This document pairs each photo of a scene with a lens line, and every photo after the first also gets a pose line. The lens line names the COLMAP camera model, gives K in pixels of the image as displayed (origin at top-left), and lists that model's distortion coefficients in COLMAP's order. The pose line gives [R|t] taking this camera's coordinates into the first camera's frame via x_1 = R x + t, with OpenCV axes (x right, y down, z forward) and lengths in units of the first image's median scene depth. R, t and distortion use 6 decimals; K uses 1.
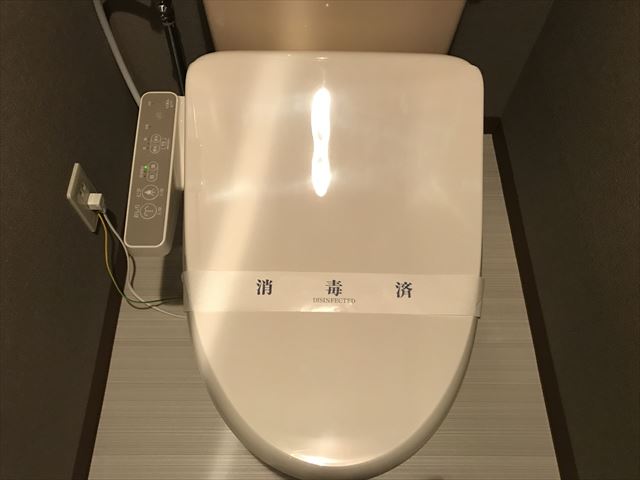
lens RADIAL K [[524.5, 0, 323.5], [0, 524.5, 241.8], [0, 0, 1]] dist [0.003885, -0.004039]
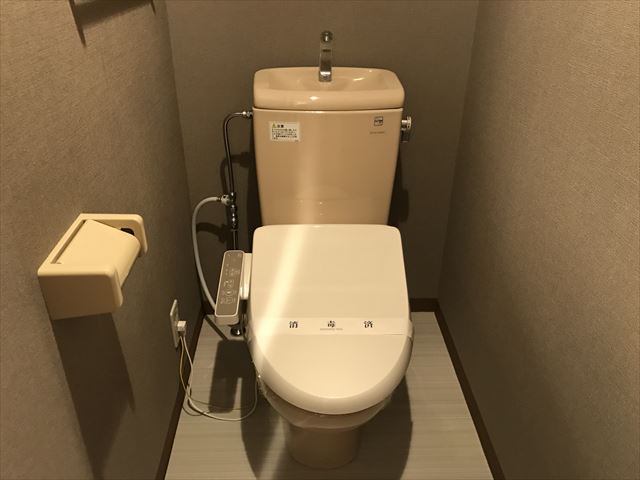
lens RADIAL K [[524.5, 0, 323.5], [0, 524.5, 241.8], [0, 0, 1]] dist [0.003885, -0.004039]
pose [[0.999270, -0.026879, 0.027131, -0.043178], [0.037149, 0.848969, -0.527135, 0.730518], [-0.008864, 0.527758, 0.849348, -0.657849]]
